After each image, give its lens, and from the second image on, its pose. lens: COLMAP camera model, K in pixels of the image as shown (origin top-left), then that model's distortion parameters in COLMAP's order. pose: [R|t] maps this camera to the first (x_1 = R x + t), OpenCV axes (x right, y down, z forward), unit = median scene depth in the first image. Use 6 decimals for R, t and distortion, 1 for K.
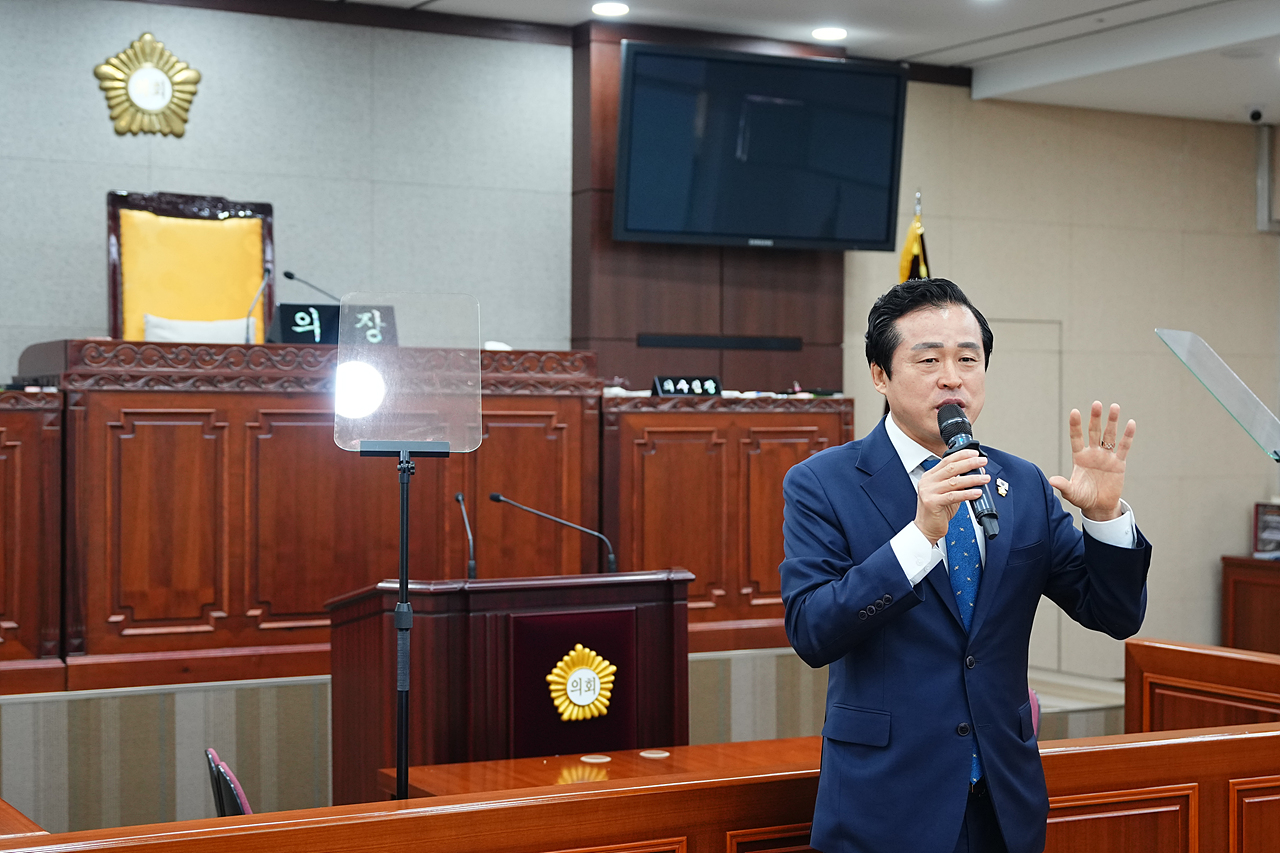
lens RADIAL K [[2032.1, 0, 640.3], [0, 2032.1, 429.7], [0, 0, 1]] dist [0.030405, 0.000000]
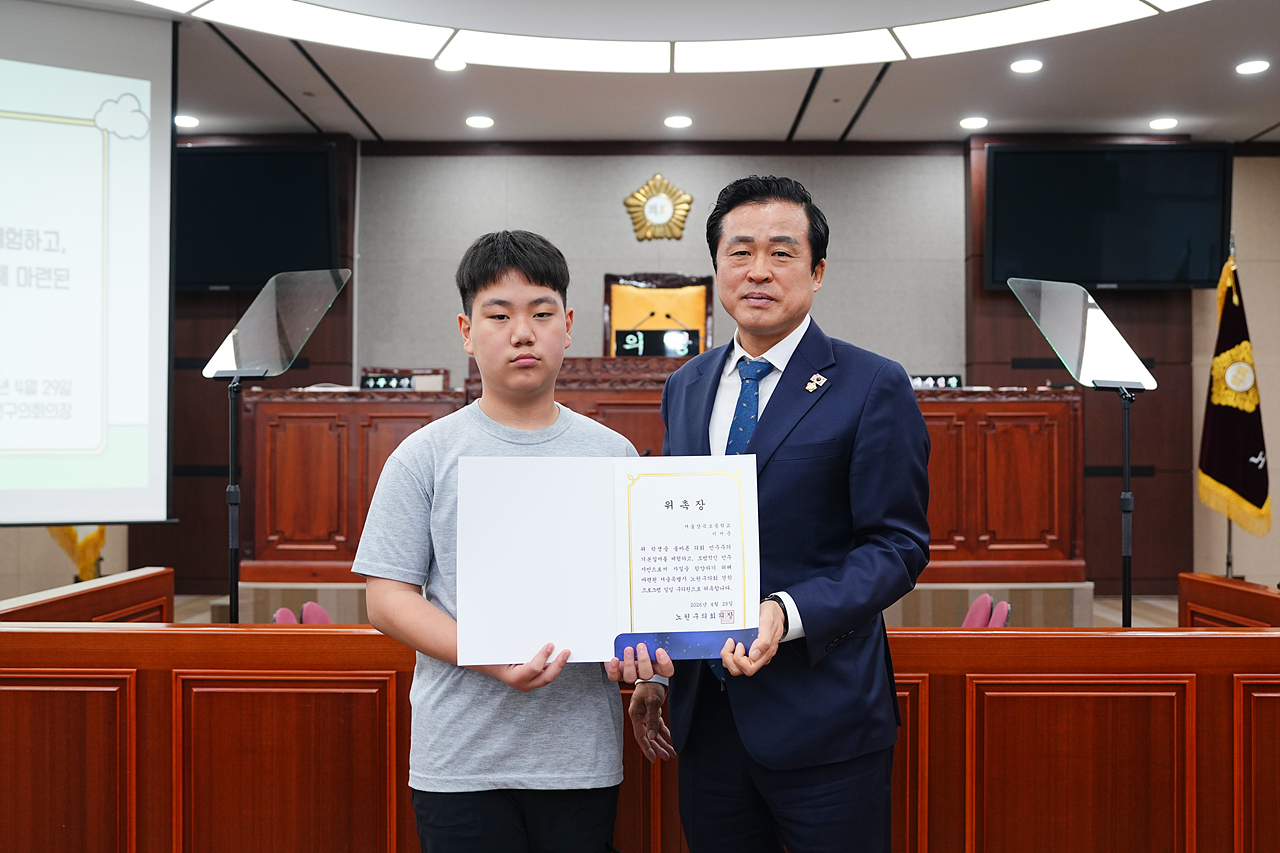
lens RADIAL K [[1279.6, 0, 642.1], [0, 1279.6, 439.0], [0, 0, 1]] dist [-0.047662, 0.000000]
pose [[0.871140, -0.012098, -0.490885, 0.266999], [0.000305, 0.999710, -0.024096, 0.035882], [0.491034, 0.020841, 0.870891, 0.182652]]
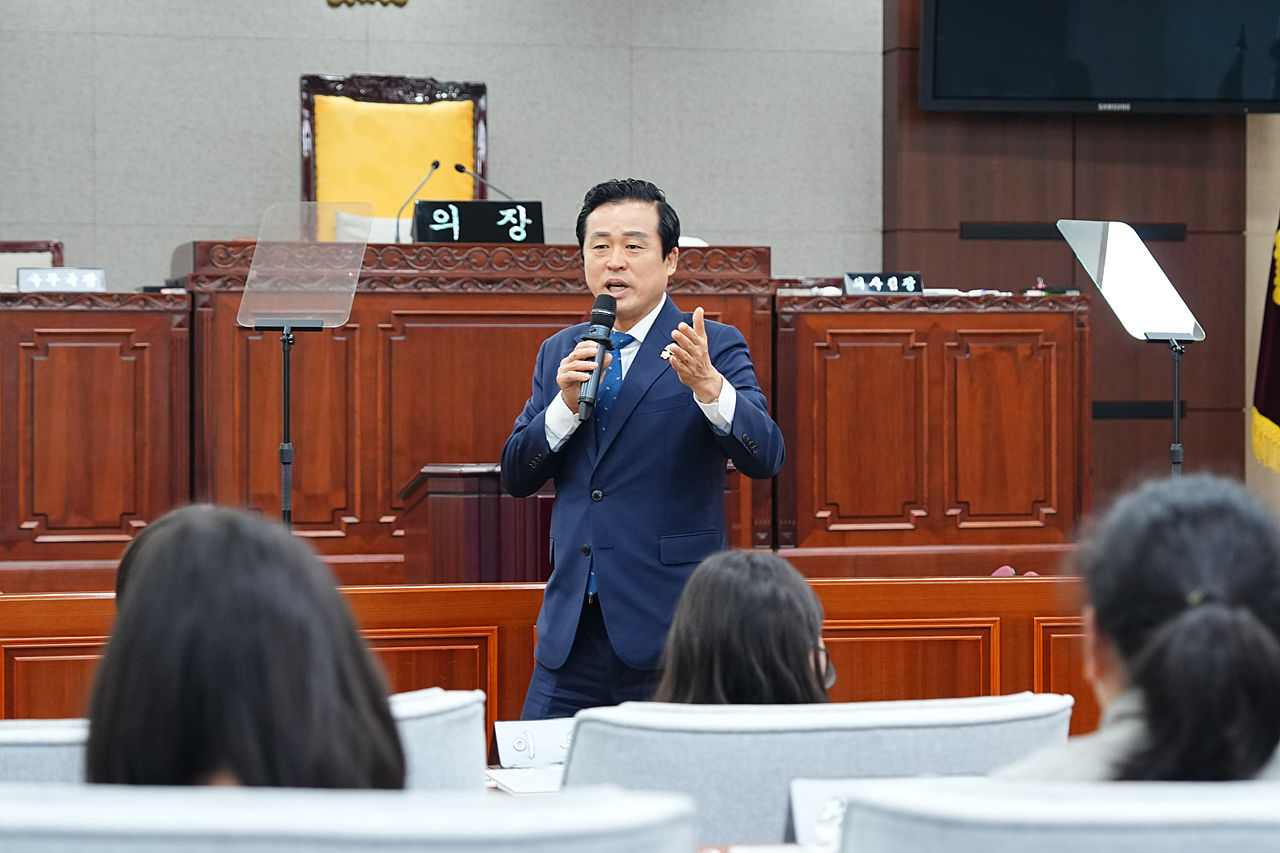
lens RADIAL K [[3588.3, 0, 725.8], [0, 3588.3, 386.8], [0, 0, 1]] dist [0.270725, 0.000000]
pose [[0.969213, -0.002826, -0.246208, 0.349047], [0.002989, 0.999995, 0.000290, 0.023750], [0.246206, -0.001017, 0.969217, -0.561353]]
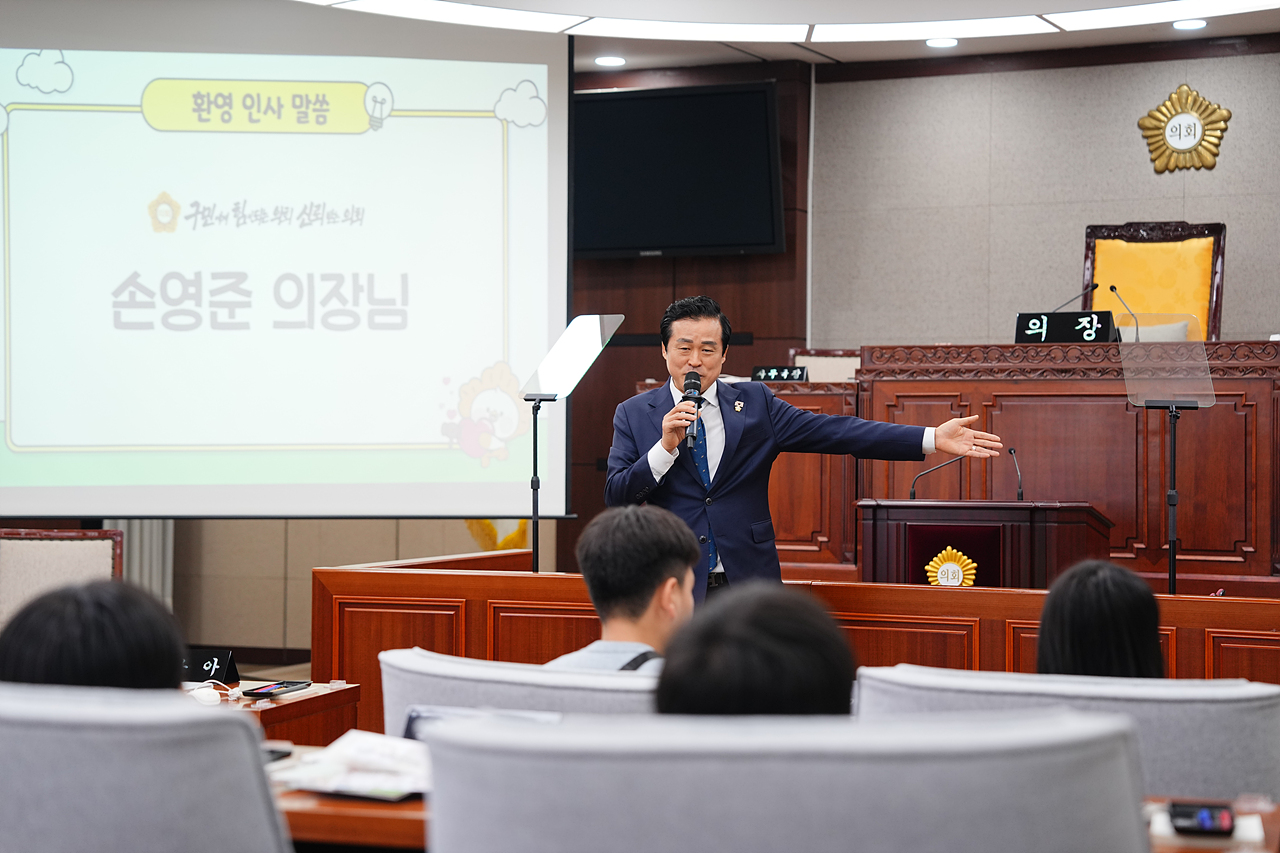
lens RADIAL K [[2539.3, 0, 660.4], [0, 2539.3, 428.6], [0, 0, 1]] dist [0.162939, 0.000000]
pose [[0.603660, -0.005810, -0.797221, 0.922893], [-0.006440, 0.999905, -0.012163, 0.032401], [0.797216, 0.012476, 0.603566, -0.181606]]
